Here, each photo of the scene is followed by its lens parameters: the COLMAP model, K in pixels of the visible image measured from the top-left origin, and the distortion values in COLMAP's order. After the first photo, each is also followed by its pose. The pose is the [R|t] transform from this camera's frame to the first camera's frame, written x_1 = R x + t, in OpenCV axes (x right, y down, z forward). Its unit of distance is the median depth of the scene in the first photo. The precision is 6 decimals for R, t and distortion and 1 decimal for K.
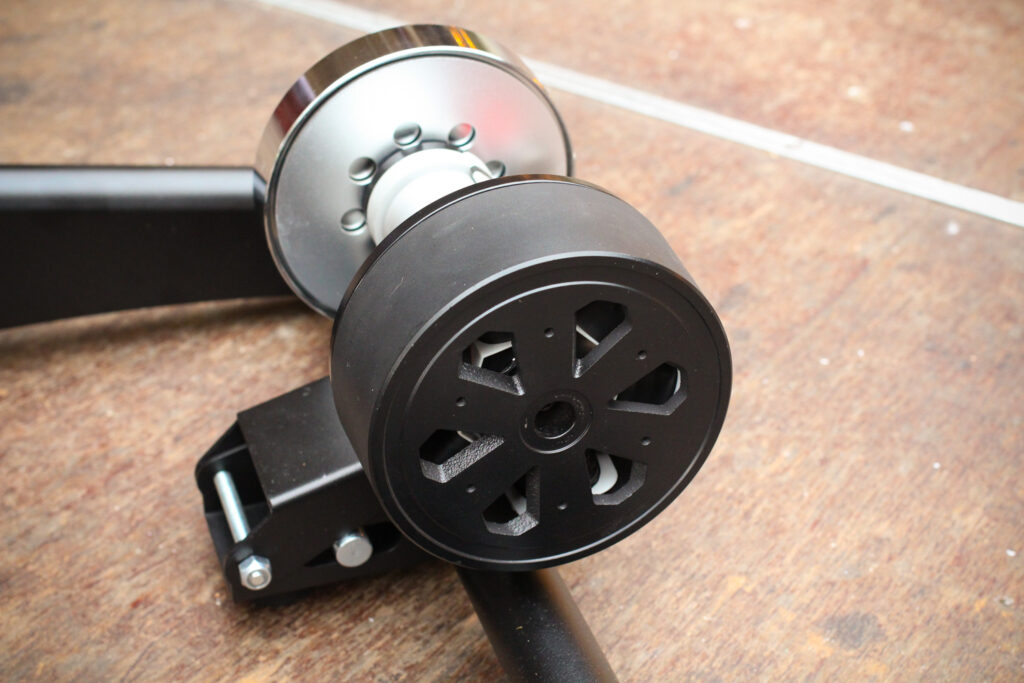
lens RADIAL K [[1867.2, 0, 513.3], [0, 1867.2, 341.8], [0, 0, 1]] dist [-0.095514, 0.000000]
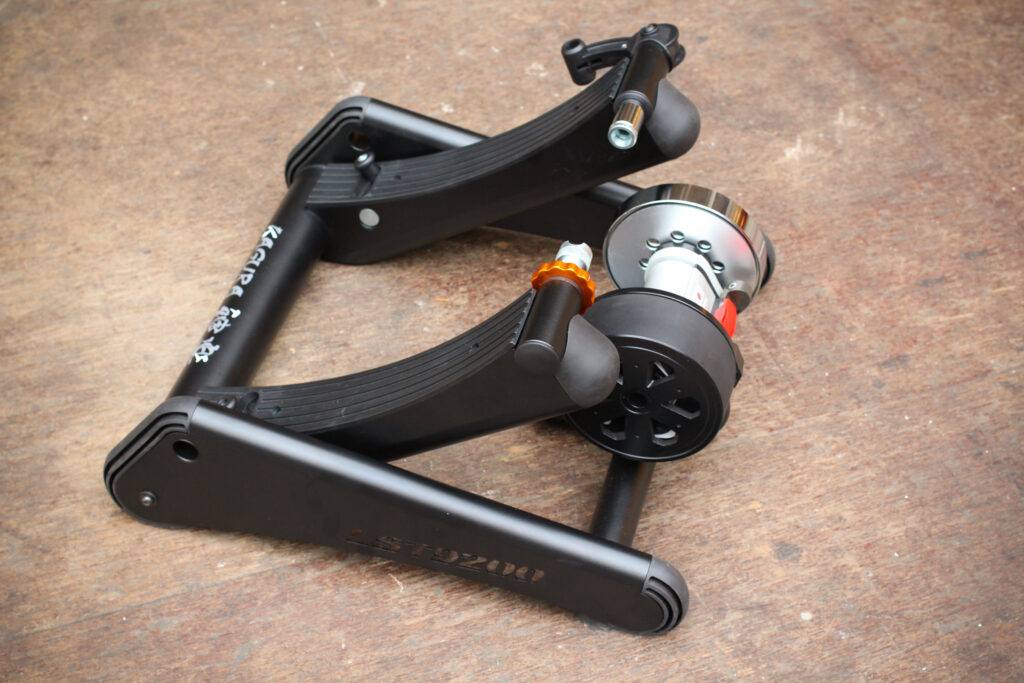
lens RADIAL K [[1867.2, 0, 511.5], [0, 1867.2, 341.0], [0, 0, 1]] dist [-0.095514, 0.000000]
pose [[0.829137, 0.392900, -0.397695, 0.573823], [-0.323531, 0.917384, 0.231806, -0.372472], [0.455916, -0.063532, 0.887752, -0.789291]]
